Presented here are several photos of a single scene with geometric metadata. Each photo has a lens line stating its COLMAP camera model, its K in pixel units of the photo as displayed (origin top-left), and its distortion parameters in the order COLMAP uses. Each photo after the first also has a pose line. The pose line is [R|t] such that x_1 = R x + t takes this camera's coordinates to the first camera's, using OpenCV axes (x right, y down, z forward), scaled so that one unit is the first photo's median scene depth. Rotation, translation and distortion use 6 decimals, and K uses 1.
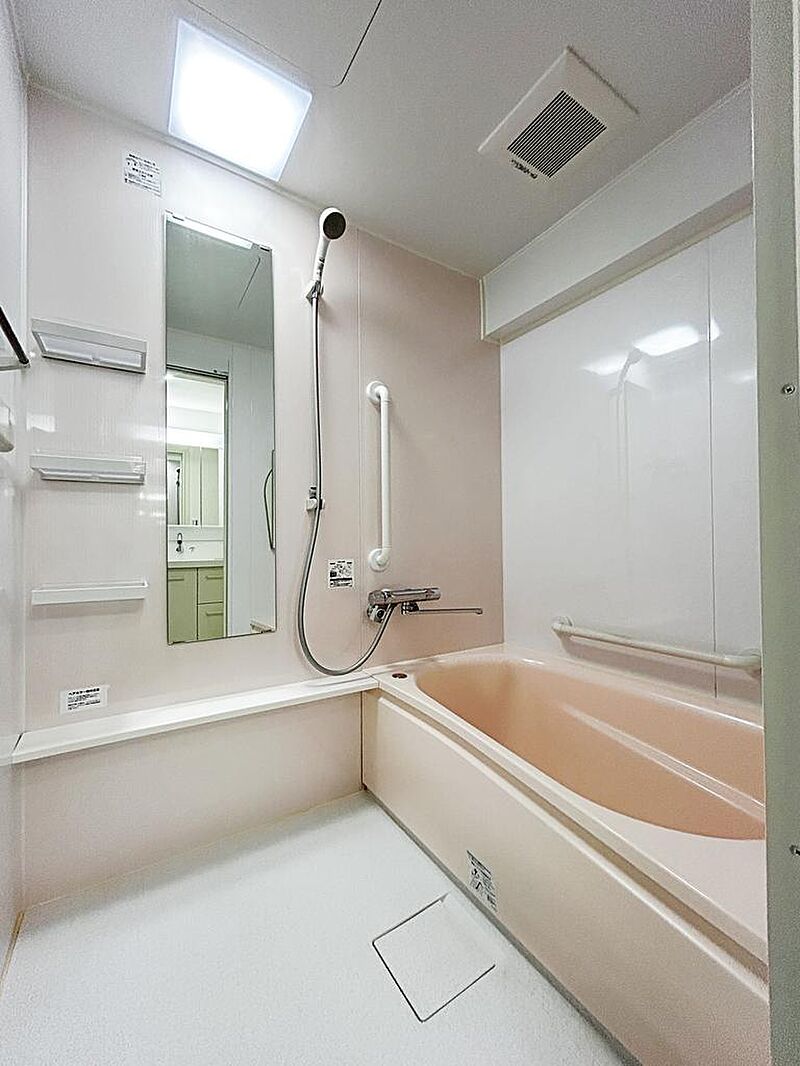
lens RADIAL K [[439.7, 0, 400.0], [0, 439.7, 533.0], [0, 0, 1]] dist [0.000307, 0.000761]
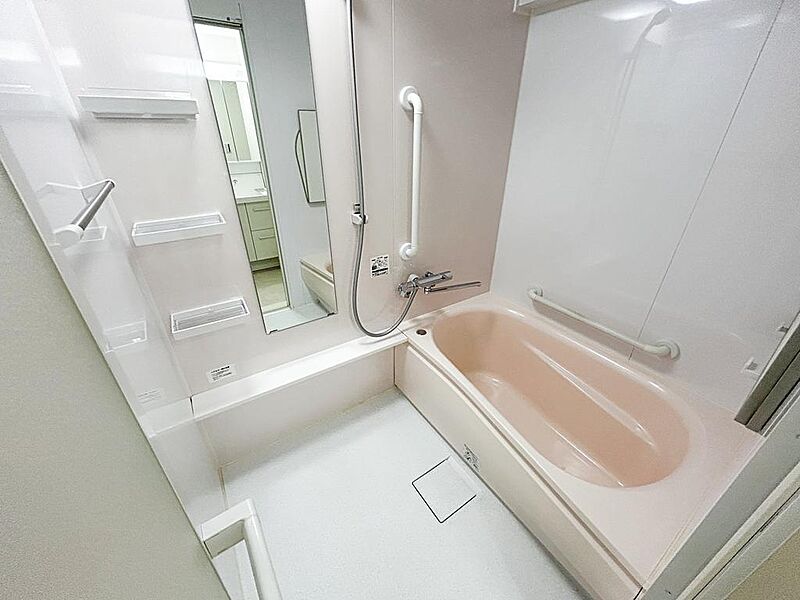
lens RADIAL K [[330.0, 0, 400.0], [0, 330.0, 300.0], [0, 0, 1]] dist [0.000307, 0.000761]
pose [[0.999550, 0.001061, 0.029966, -0.103731], [-0.015682, 0.870296, 0.492279, -0.306842], [-0.025557, -0.492528, 0.869921, 0.090767]]
